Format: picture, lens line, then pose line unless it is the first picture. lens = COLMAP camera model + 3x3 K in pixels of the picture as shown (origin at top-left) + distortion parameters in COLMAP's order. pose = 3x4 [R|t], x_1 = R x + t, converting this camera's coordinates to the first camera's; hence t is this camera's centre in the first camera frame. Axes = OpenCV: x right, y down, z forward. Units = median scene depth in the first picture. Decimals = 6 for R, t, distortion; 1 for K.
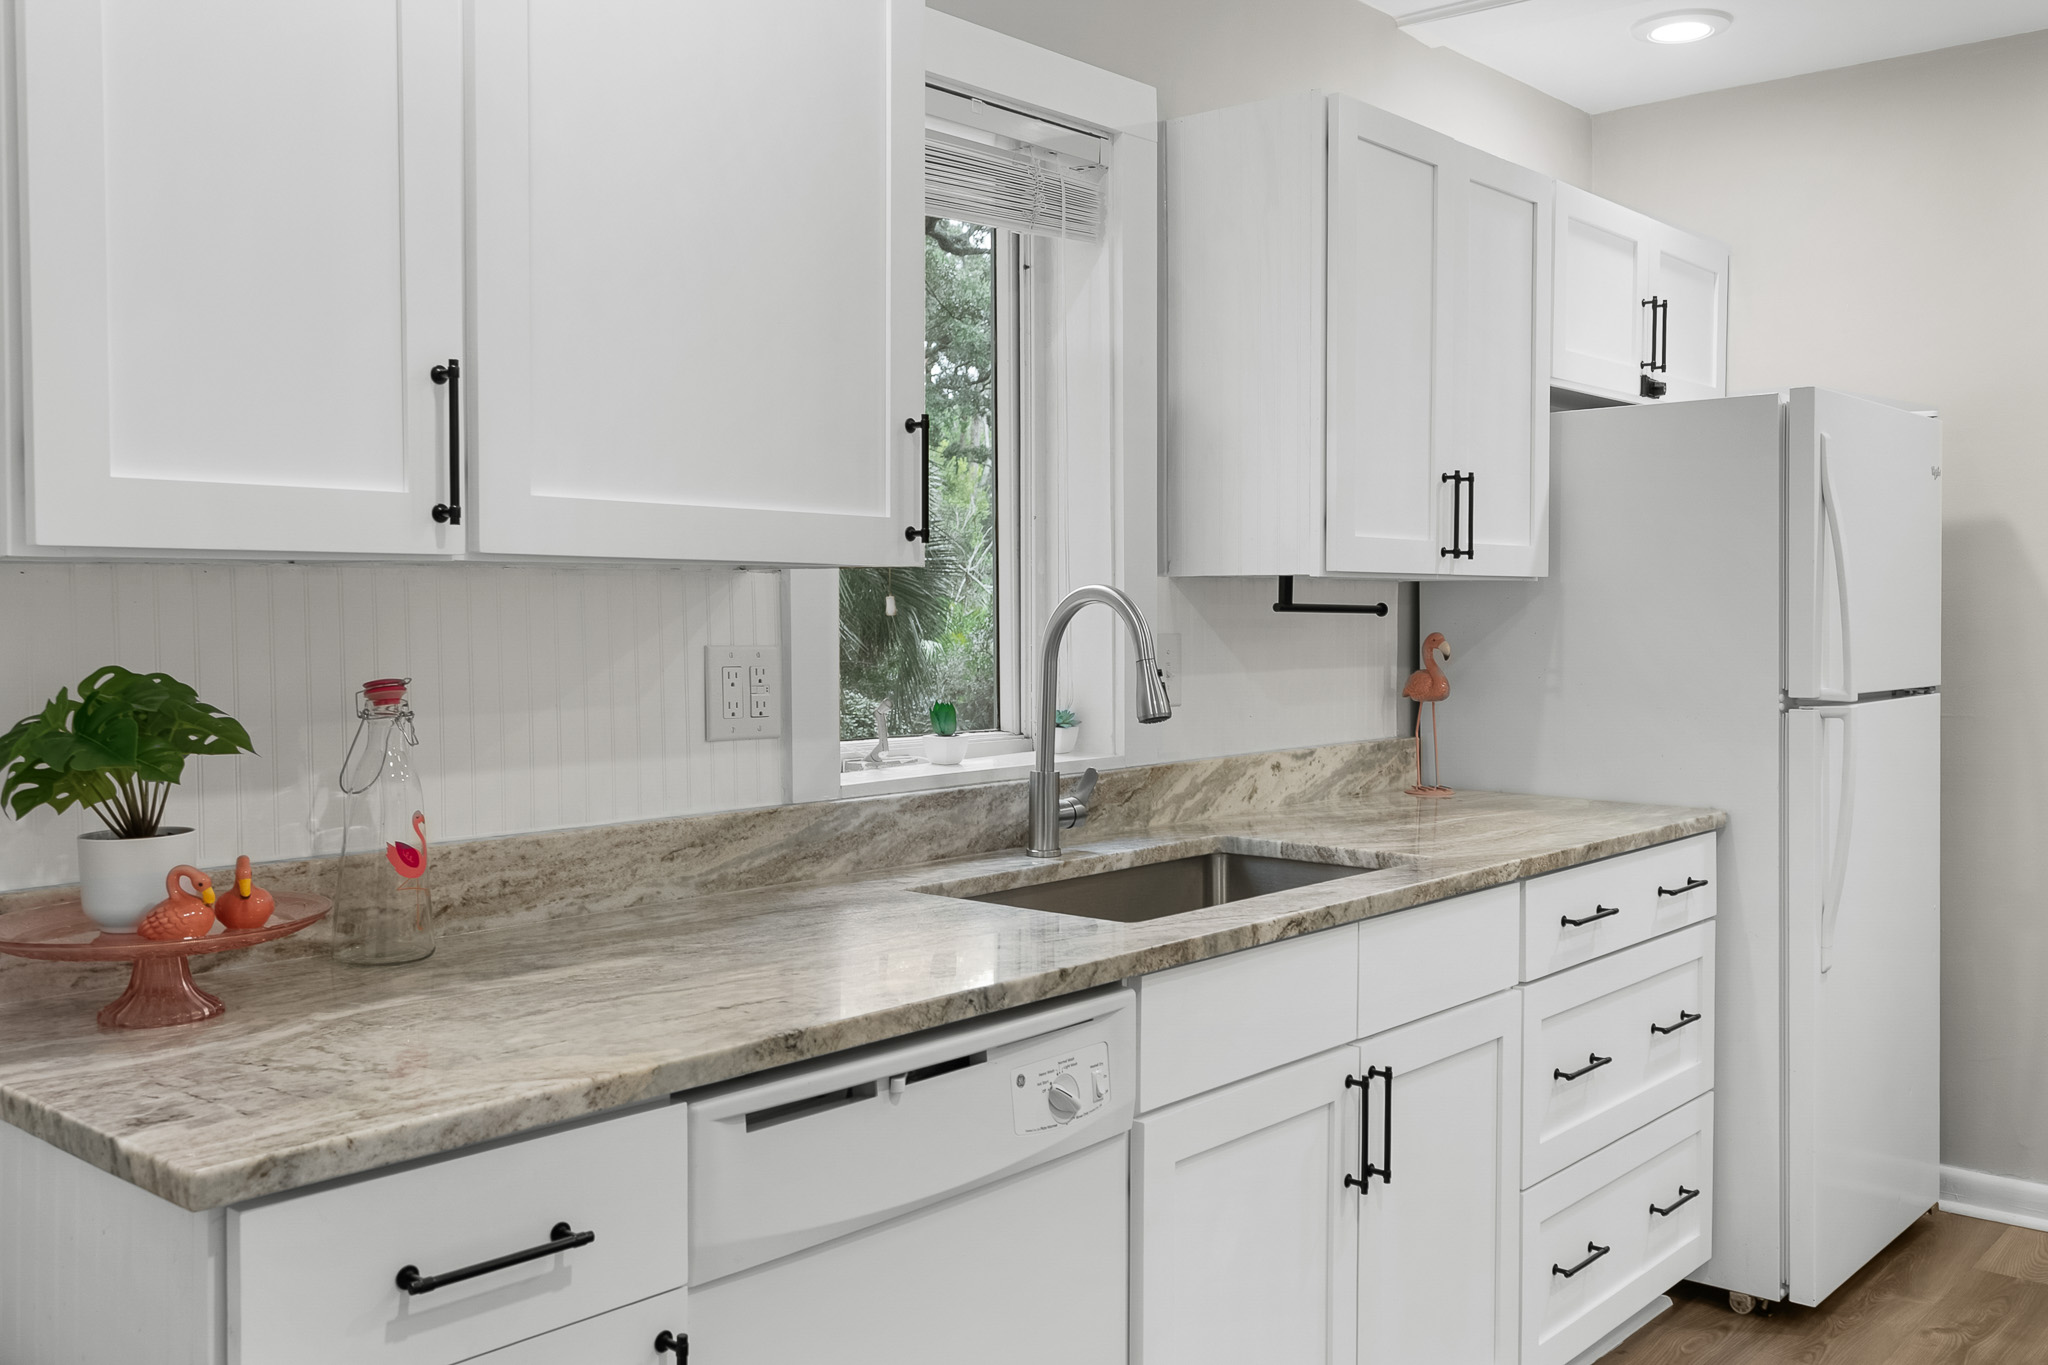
lens RADIAL K [[1820.9, 0, 1037.4], [0, 1820.9, 661.1], [0, 0, 1]] dist [0.003603, 0.001085]
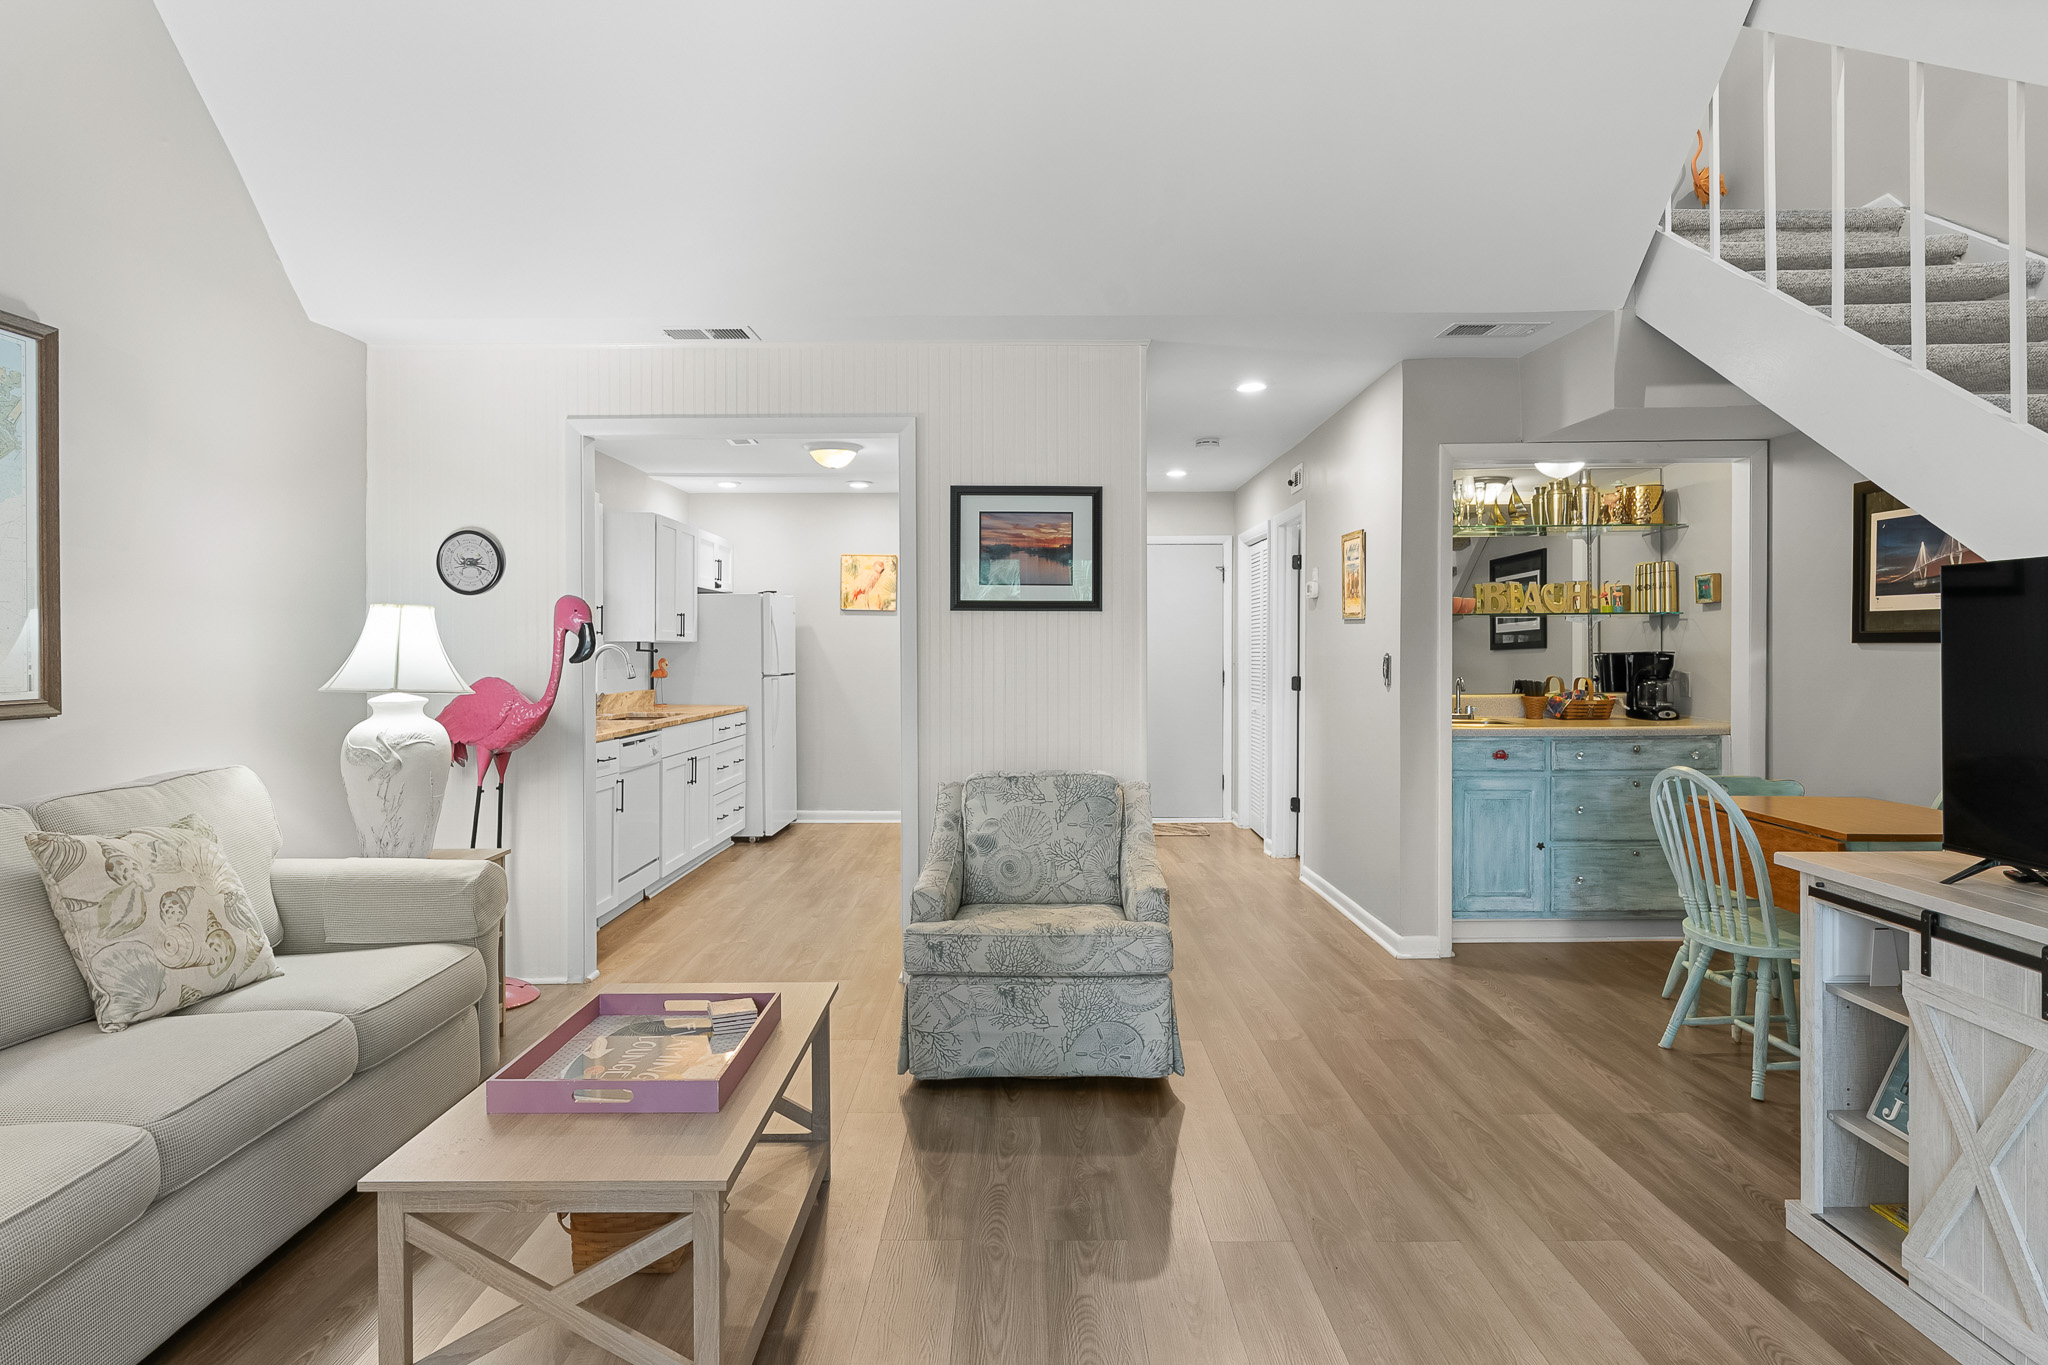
lens RADIAL K [[1128.3, 0, 1006.1], [0, 1128.3, 656.3], [0, 0, 1]] dist [0.007056, -0.004112]
pose [[0.771986, -0.001466, 0.635638, -0.721763], [0.016205, 0.999718, -0.017376, 0.032888], [-0.635433, 0.023715, 0.771792, -1.183590]]
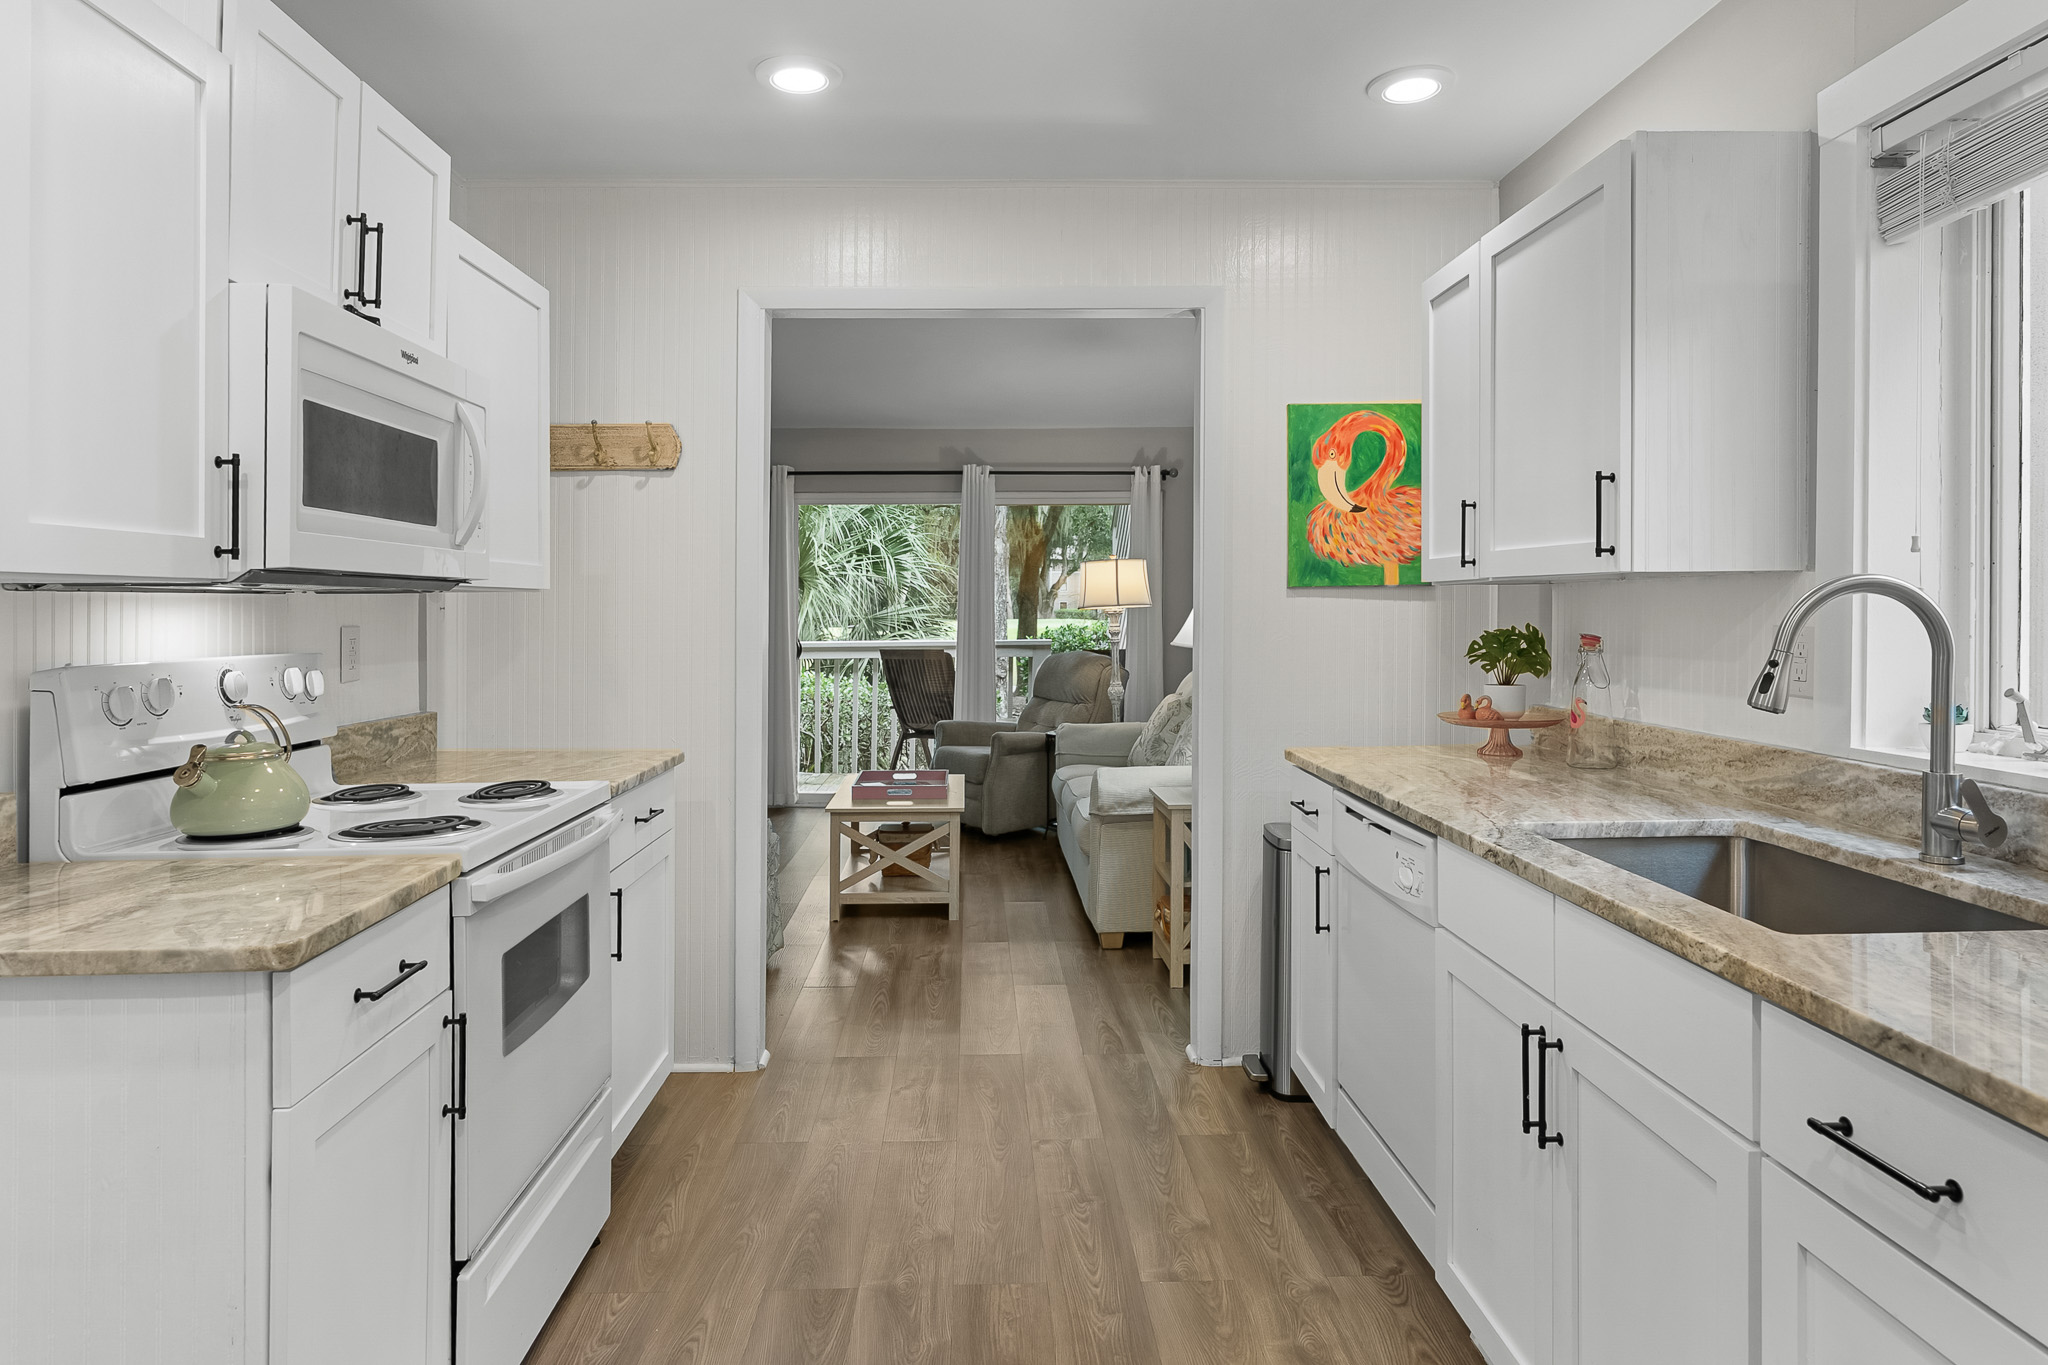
lens RADIAL K [[1236.9, 0, 1019.9], [0, 1236.9, 677.6], [0, 0, 1]] dist [-0.002617, 0.000662]
pose [[-0.743644, 0.047467, -0.666889, 0.681781], [-0.006158, 0.996948, 0.077827, -0.029758], [0.668548, 0.061983, -0.741082, 1.015697]]
